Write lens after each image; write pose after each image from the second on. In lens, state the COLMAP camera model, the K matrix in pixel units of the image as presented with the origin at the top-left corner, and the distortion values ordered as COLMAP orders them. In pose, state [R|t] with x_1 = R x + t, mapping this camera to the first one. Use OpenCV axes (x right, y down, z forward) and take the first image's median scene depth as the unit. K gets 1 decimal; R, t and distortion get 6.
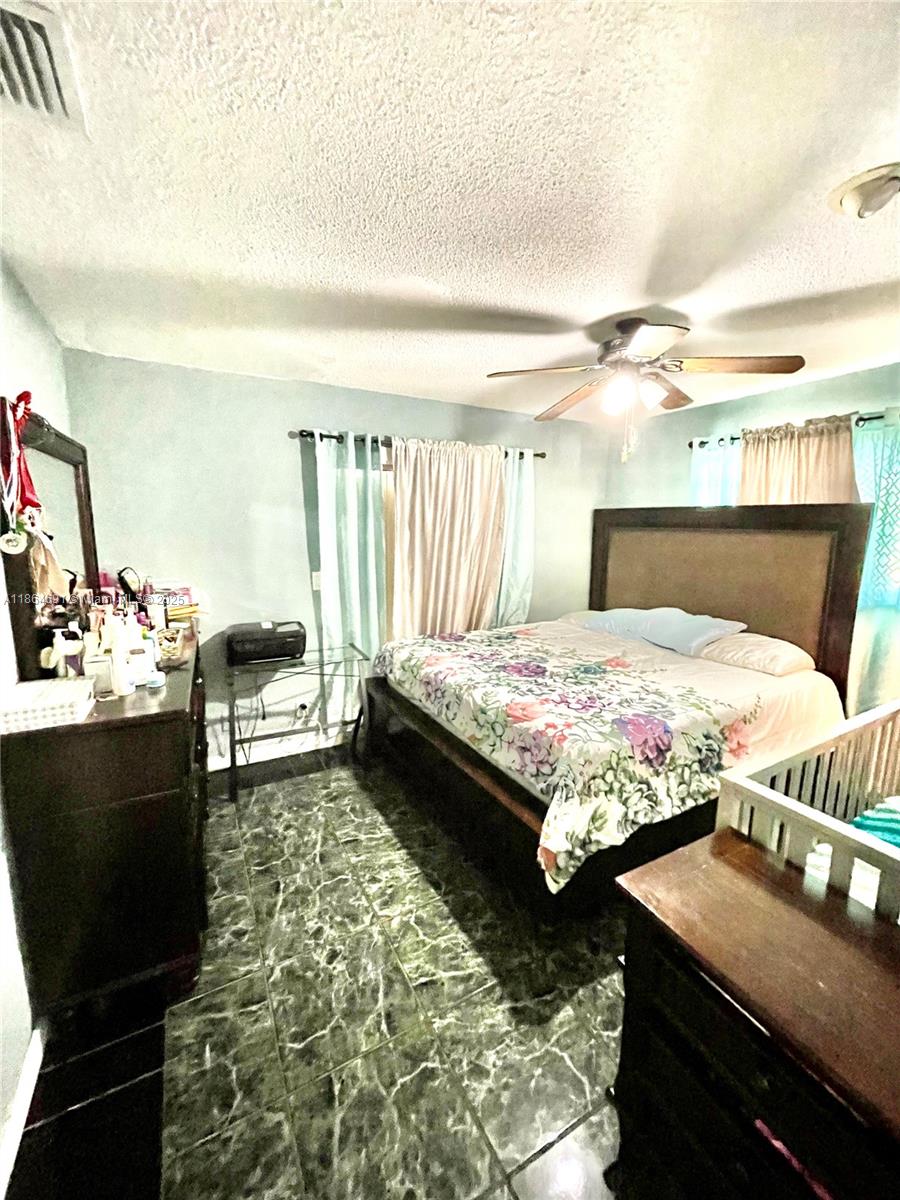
lens RADIAL K [[478.0, 0, 458.3], [0, 478.0, 598.3], [0, 0, 1]] dist [0.000087, 0.000034]
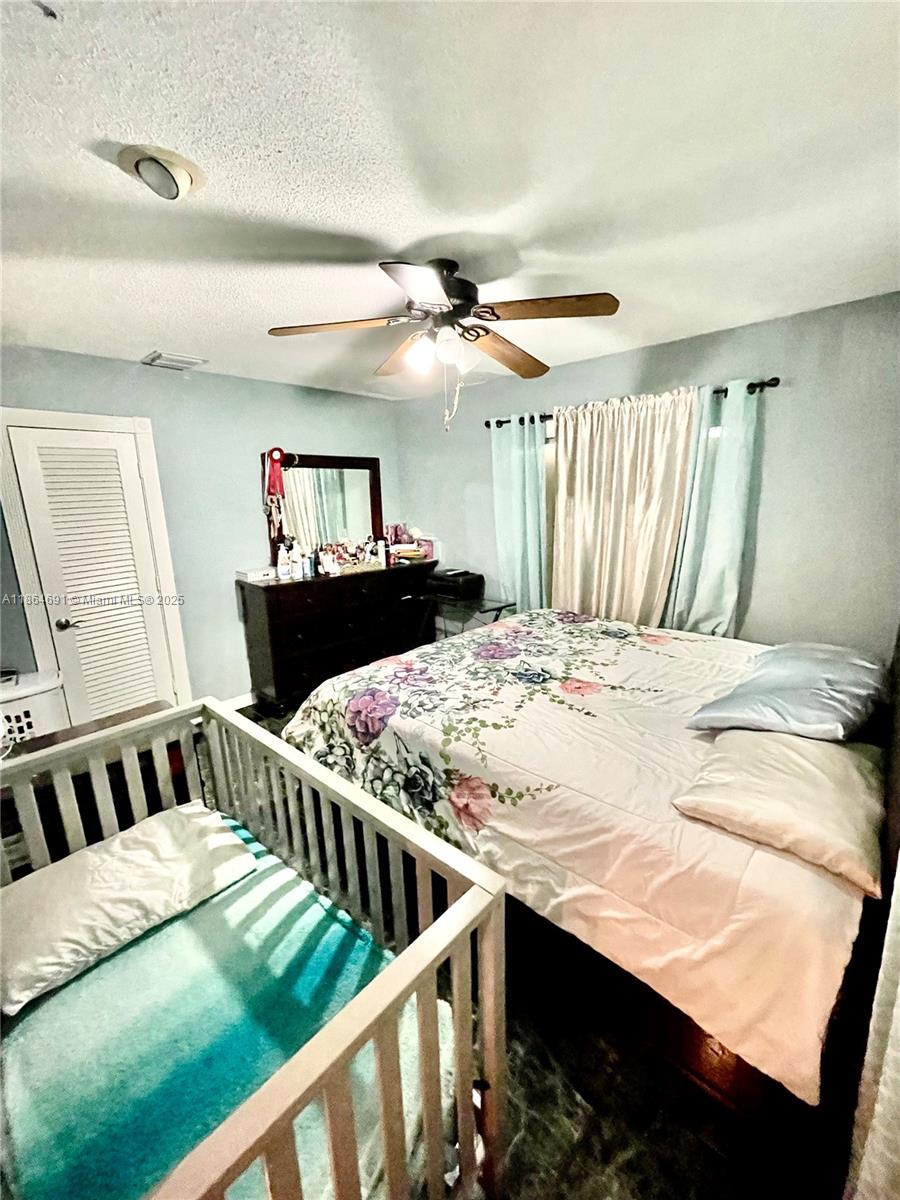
lens RADIAL K [[478.0, 0, 458.3], [0, 478.0, 598.3], [0, 0, 1]] dist [0.000087, 0.000034]
pose [[0.328475, 0.191125, -0.924973, 1.061348], [-0.125280, 0.979476, 0.157898, -0.105562], [0.936167, 0.064015, 0.345677, 0.636781]]
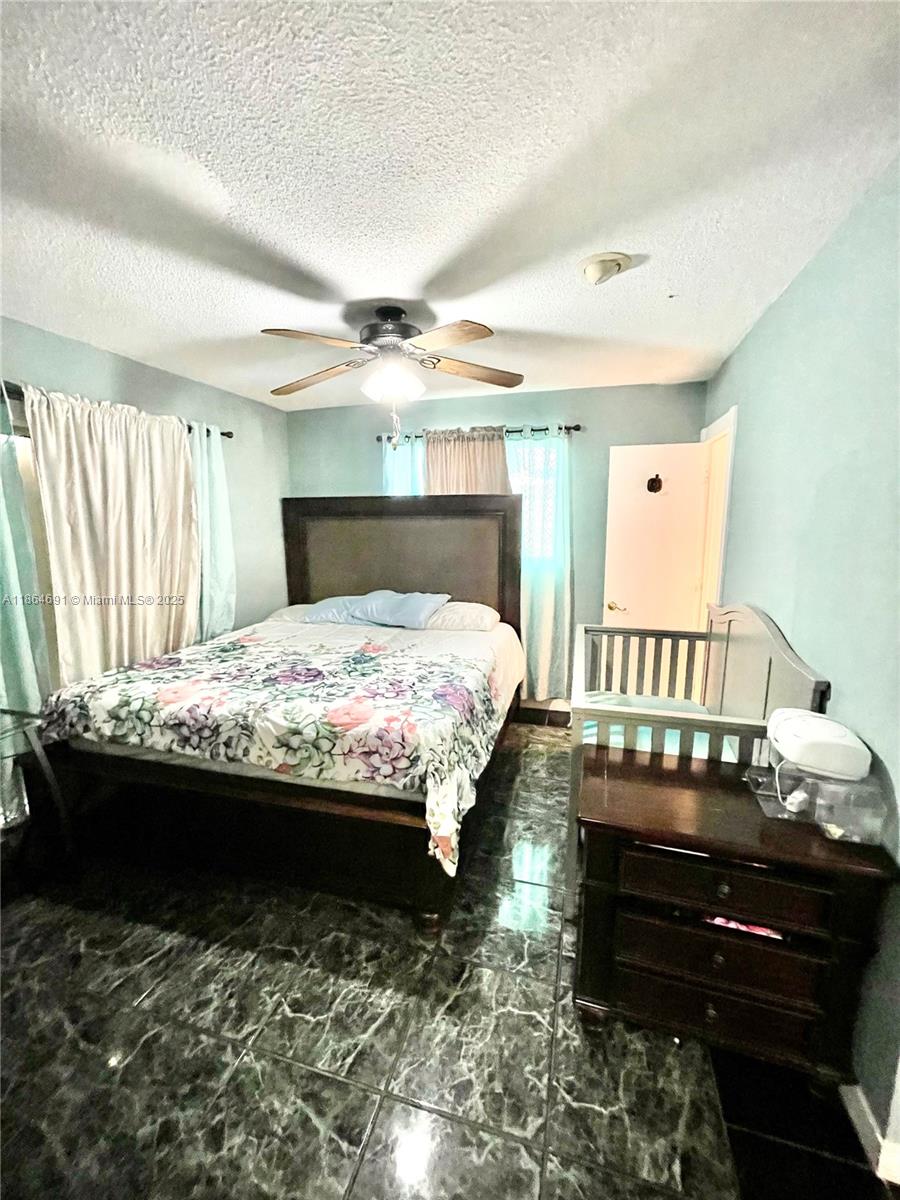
lens RADIAL K [[478.0, 0, 450.0], [0, 478.0, 600.0], [0, 0, 1]] dist [0.000022, 0.000566]
pose [[0.713272, -0.137338, 0.687300, -0.272739], [0.125374, 0.989799, 0.067672, -0.017087], [-0.689582, 0.037901, 0.723215, 0.166443]]
